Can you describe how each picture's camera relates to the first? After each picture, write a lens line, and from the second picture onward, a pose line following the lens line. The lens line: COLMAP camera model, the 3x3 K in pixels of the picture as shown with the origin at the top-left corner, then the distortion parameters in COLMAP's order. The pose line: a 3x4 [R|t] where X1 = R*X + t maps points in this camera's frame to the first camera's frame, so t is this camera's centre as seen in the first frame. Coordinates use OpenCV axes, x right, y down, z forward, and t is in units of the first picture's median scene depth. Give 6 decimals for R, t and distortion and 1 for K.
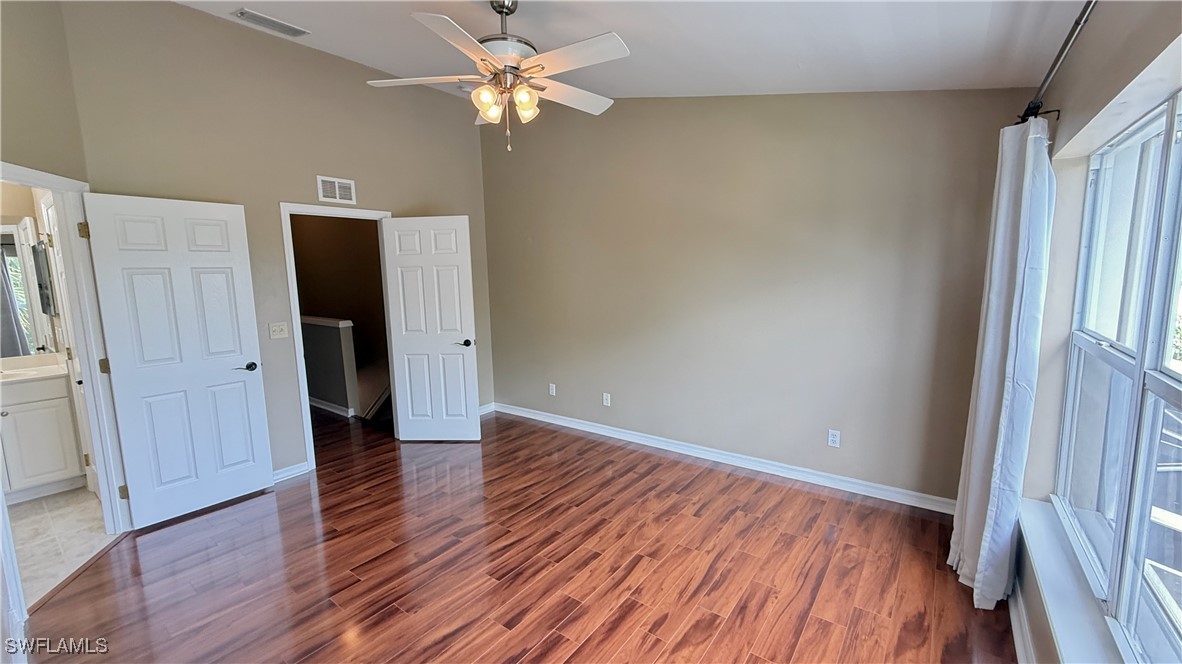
lens RADIAL K [[472.7, 0, 590.5], [0, 472.7, 331.2], [0, 0, 1]] dist [0.000045, -0.000111]
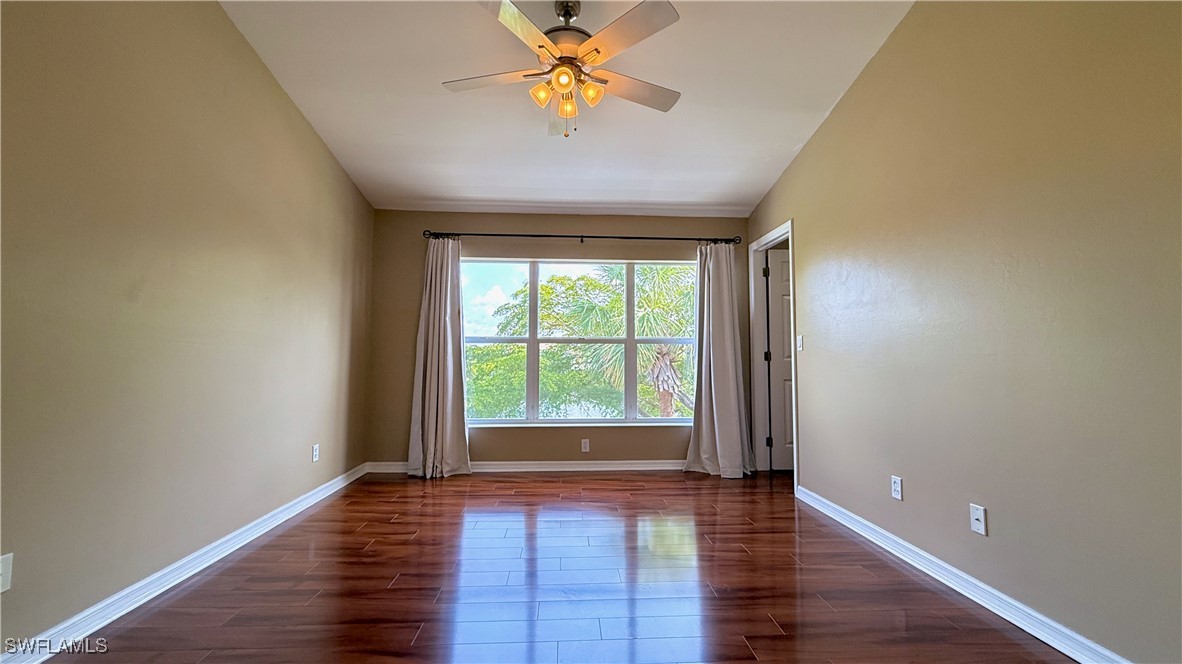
lens RADIAL K [[472.7, 0, 585.7], [0, 472.7, 331.3], [0, 0, 1]] dist [0.000045, -0.000111]
pose [[-0.641545, 0.060947, 0.764661, -0.710852], [0.101489, 0.994819, 0.005857, 0.013586], [-0.760342, 0.081362, -0.644407, 1.240864]]
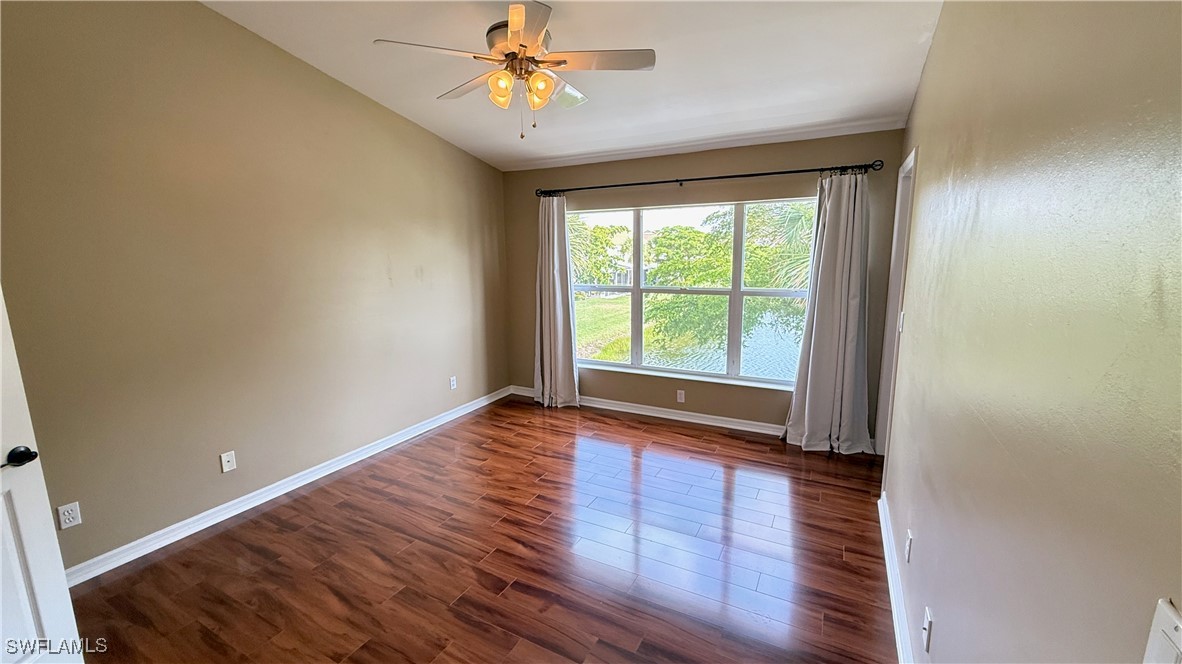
lens RADIAL K [[472.7, 0, 590.4], [0, 472.7, 329.3], [0, 0, 1]] dist [0.000045, -0.000111]
pose [[-0.158619, -0.139366, 0.977454, -0.929666], [0.134755, 0.977668, 0.161264, -0.102424], [-0.978101, 0.157297, -0.136296, 0.795705]]
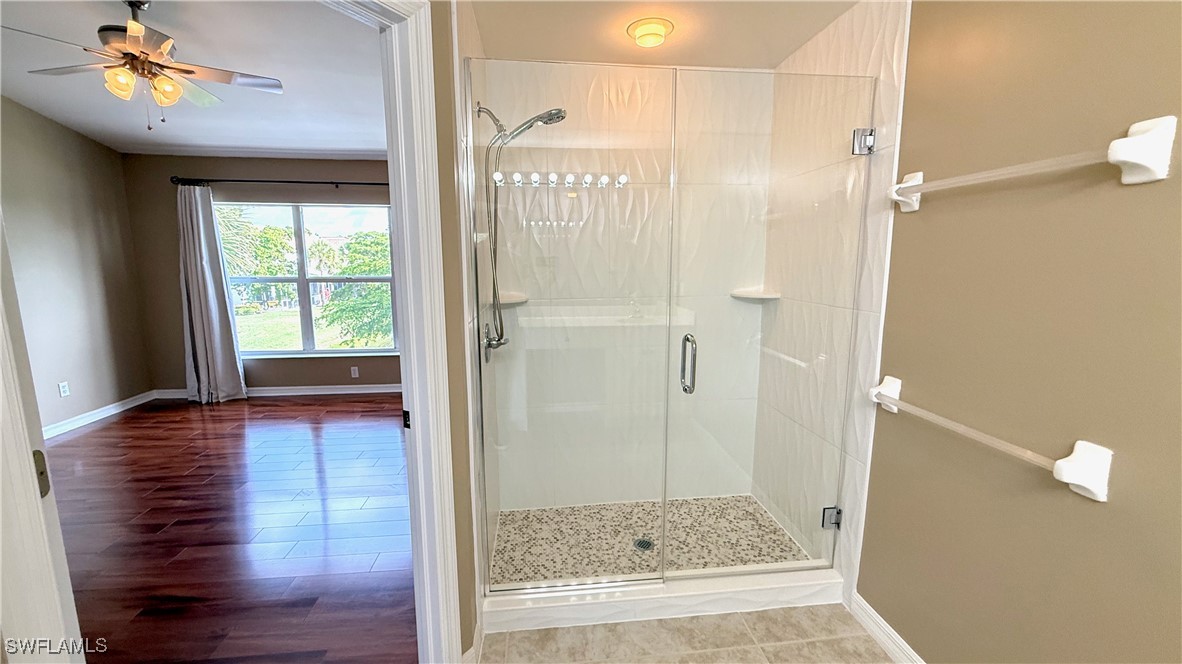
lens RADIAL K [[472.7, 0, 590.8], [0, 472.7, 331.1], [0, 0, 1]] dist [0.000045, -0.000111]
pose [[-0.686707, -0.091583, 0.721142, -1.319917], [0.099407, 0.970882, 0.217960, -0.049480], [-0.720106, 0.221361, -0.657607, 0.819238]]
